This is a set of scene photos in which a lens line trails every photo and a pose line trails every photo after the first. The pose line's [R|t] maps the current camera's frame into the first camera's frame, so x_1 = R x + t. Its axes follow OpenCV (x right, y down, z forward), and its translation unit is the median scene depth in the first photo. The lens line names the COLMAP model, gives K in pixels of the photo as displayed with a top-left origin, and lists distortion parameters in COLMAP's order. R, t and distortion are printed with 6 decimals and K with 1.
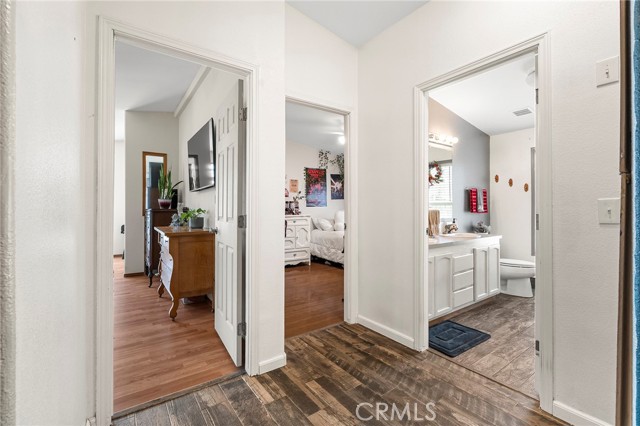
lens RADIAL K [[283.5, 0, 319.4], [0, 283.5, 206.8], [0, 0, 1]] dist [-0.007382, 0.001466]
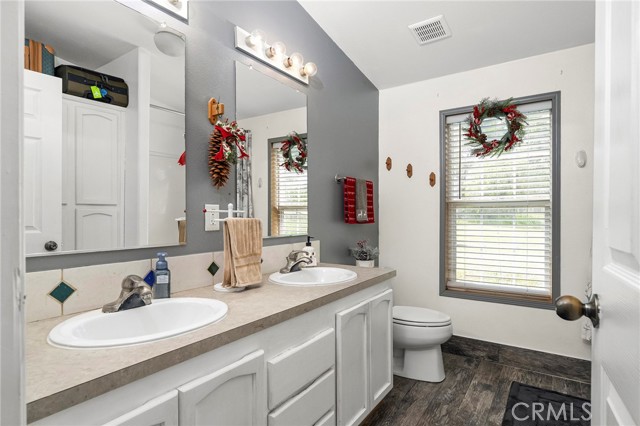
lens RADIAL K [[334.8, 0, 321.9], [0, 334.8, 216.9], [0, 0, 1]] dist [-0.002532, -0.002583]
pose [[0.936866, -0.001159, 0.349687, 0.146056], [-0.001862, 0.999964, 0.008303, 0.001943], [-0.349684, -0.008430, 0.936830, 0.227825]]
